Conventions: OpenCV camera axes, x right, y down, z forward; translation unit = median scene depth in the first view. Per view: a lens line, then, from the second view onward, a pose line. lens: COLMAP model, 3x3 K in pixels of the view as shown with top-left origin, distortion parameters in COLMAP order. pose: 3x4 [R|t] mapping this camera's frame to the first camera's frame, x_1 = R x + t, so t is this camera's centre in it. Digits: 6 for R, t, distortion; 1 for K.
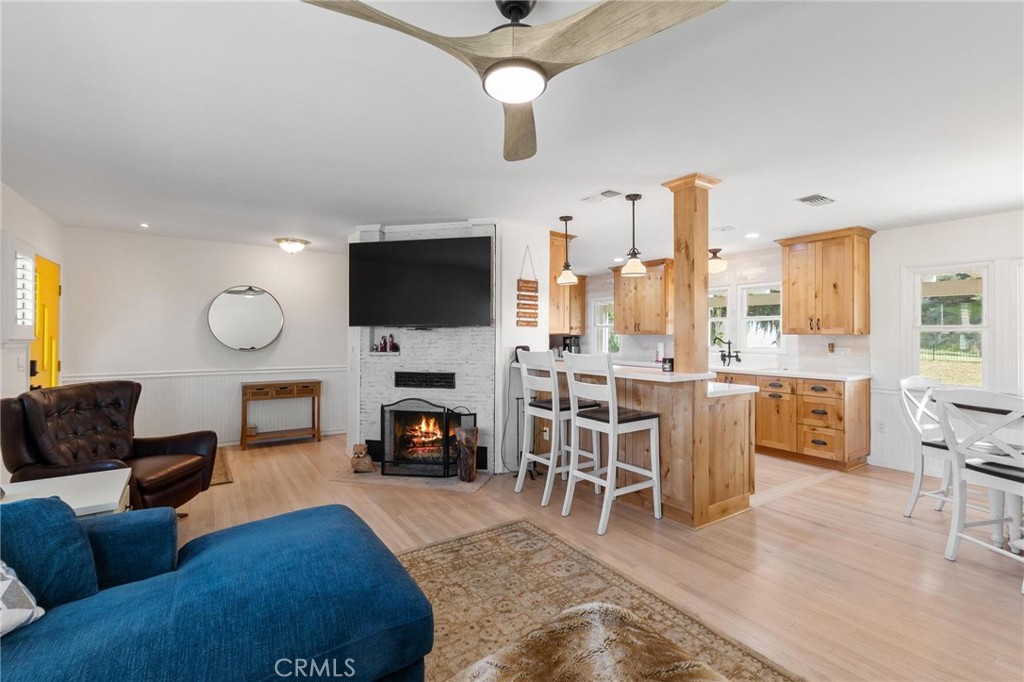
lens RADIAL K [[454.2, 0, 505.8], [0, 454.2, 329.3], [0, 0, 1]] dist [0.004501, 0.001083]
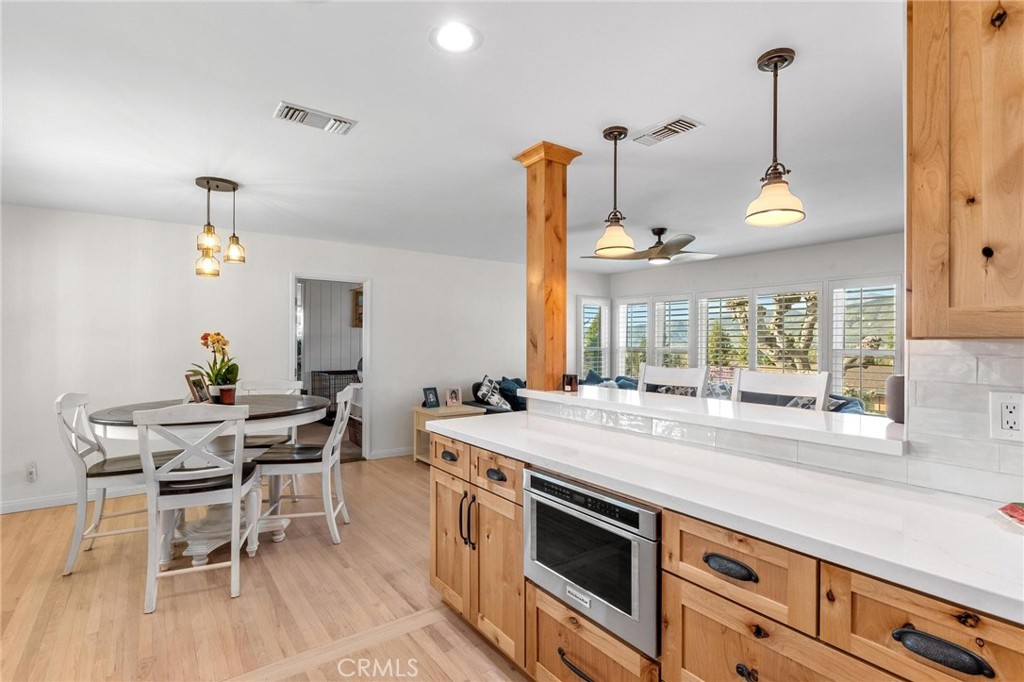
lens RADIAL K [[492.4, 0, 508.9], [0, 492.4, 338.2], [0, 0, 1]] dist [0.000394, -0.000076]
pose [[-0.999178, -0.006831, -0.039966, 0.368748], [-0.006042, 0.999785, -0.019837, 0.014753], [0.040092, -0.019579, -0.999004, 1.357955]]
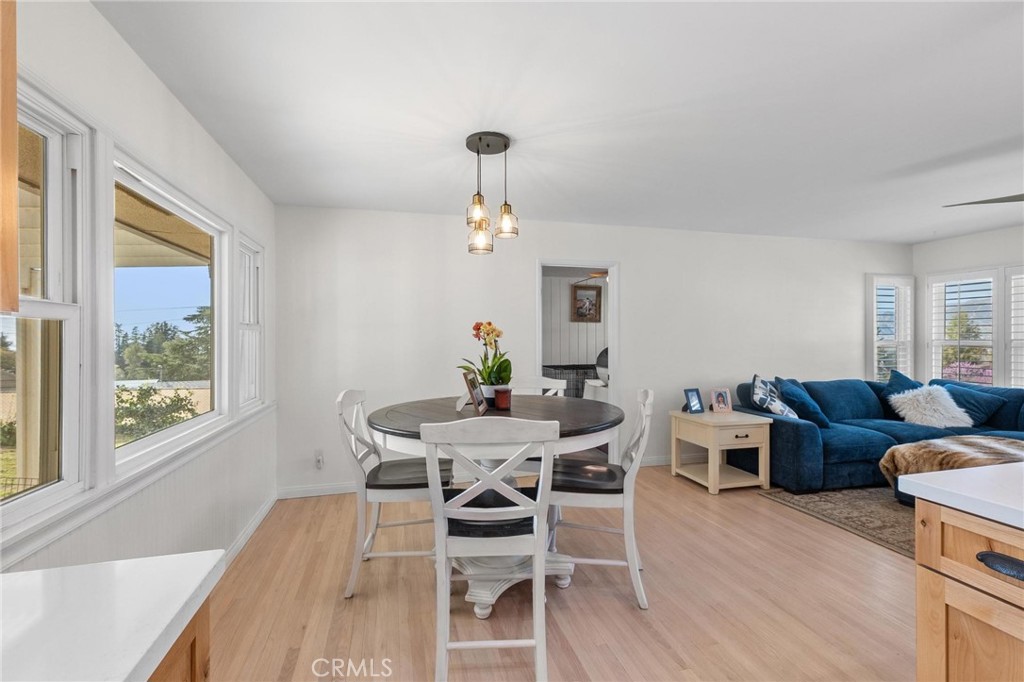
lens RADIAL K [[447.4, 0, 510.1], [0, 447.4, 335.2], [0, 0, 1]] dist [0.003201, 0.000370]
pose [[-0.945192, 0.001911, 0.326509, 0.570383], [-0.003548, 0.999864, -0.016122, 0.020262], [-0.326495, -0.016397, -0.945057, 1.121145]]
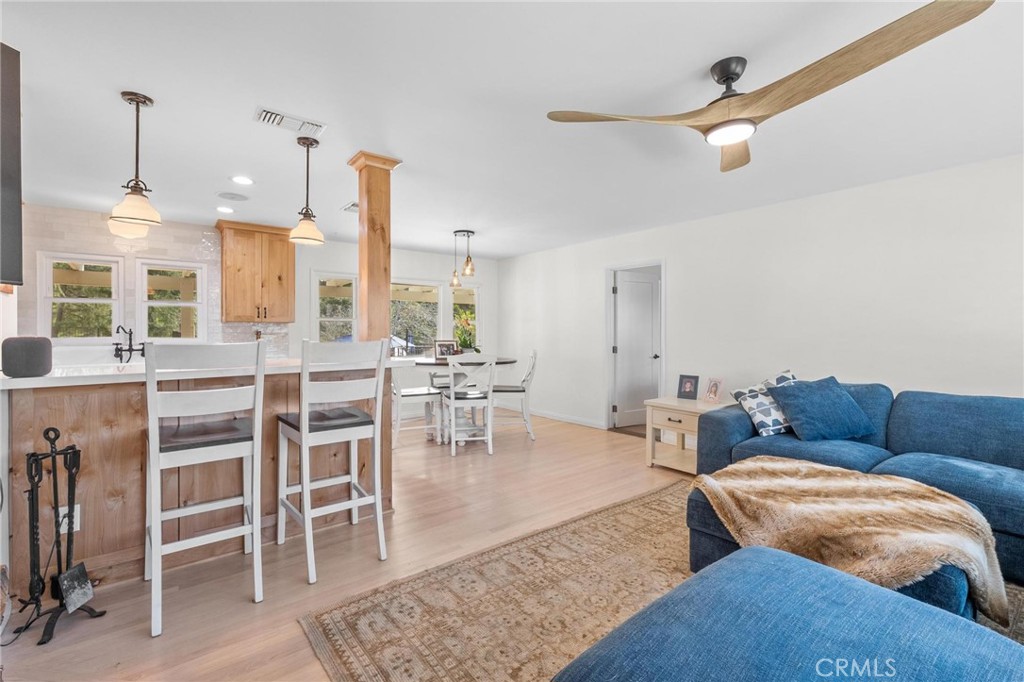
lens RADIAL K [[447.4, 0, 510.1], [0, 447.4, 335.2], [0, 0, 1]] dist [0.003201, 0.000370]
pose [[-0.083571, -0.012890, 0.996418, -0.415198], [-0.012999, 0.999845, 0.011844, 0.022643], [-0.996417, -0.011963, -0.083726, 0.572451]]
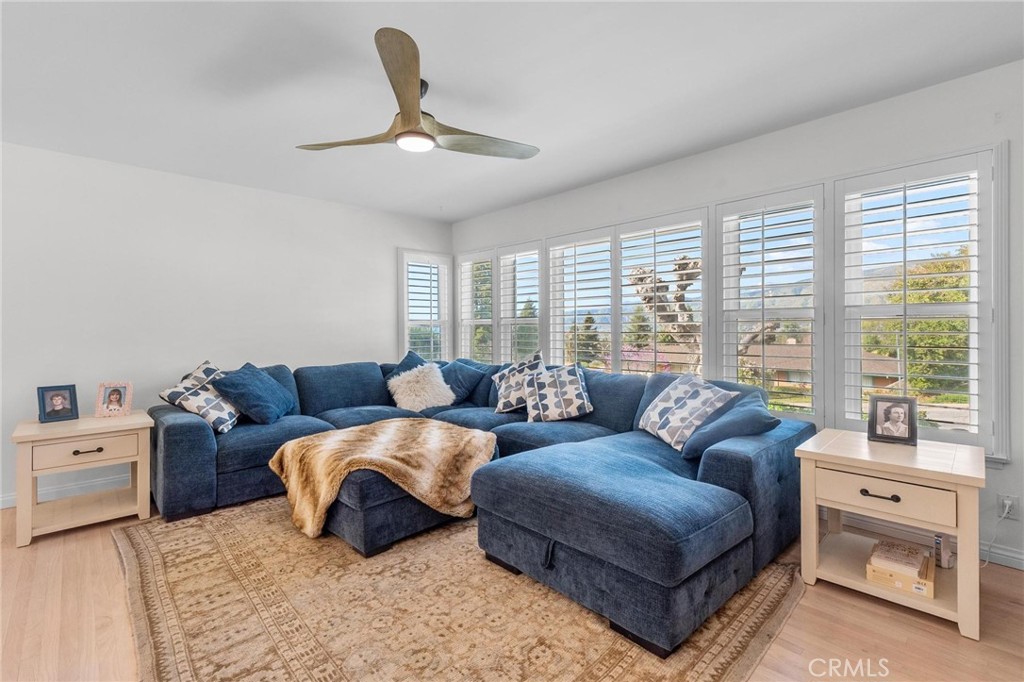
lens RADIAL K [[464.0, 0, 509.8], [0, 464.0, 330.2], [0, 0, 1]] dist [0.002897, 0.000650]
pose [[-0.986734, 0.005673, -0.162244, -0.012407], [0.007023, 0.999945, -0.007749, 0.047136], [0.162191, -0.008785, -0.986720, 0.864499]]
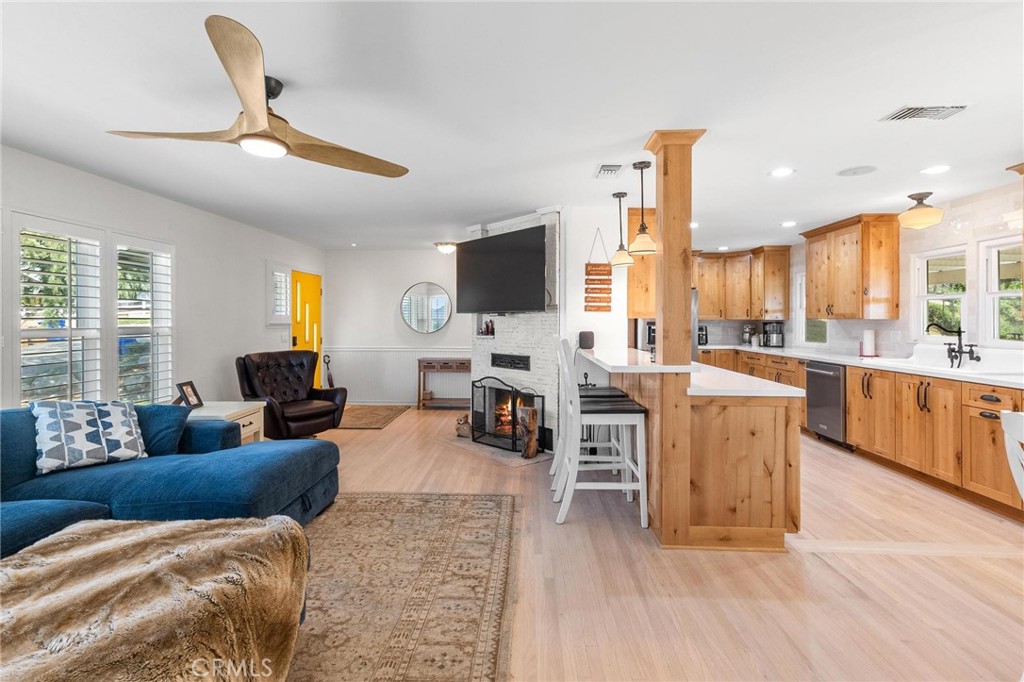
lens RADIAL K [[471.7, 0, 507.7], [0, 471.7, 319.6], [0, 0, 1]] dist [0.004664, 0.001170]
pose [[0.808012, -0.002993, -0.589158, 0.489739], [0.009485, 0.999924, 0.007928, 0.001026], [0.589090, -0.011994, 0.807979, 0.078149]]
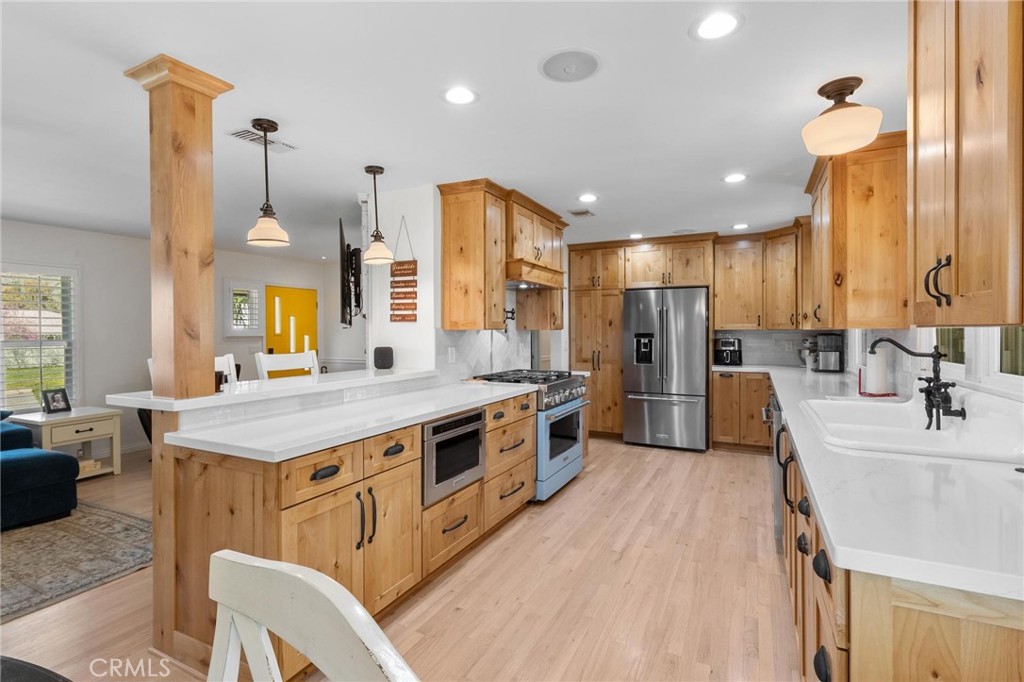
lens RADIAL K [[483.3, 0, 512.9], [0, 483.3, 336.1], [0, 0, 1]] dist [-0.001851, 0.000767]
pose [[0.495225, 0.004524, -0.868753, 0.851589], [0.017835, 0.999723, 0.015373, 0.008240], [0.868582, -0.023108, 0.495007, 0.769382]]
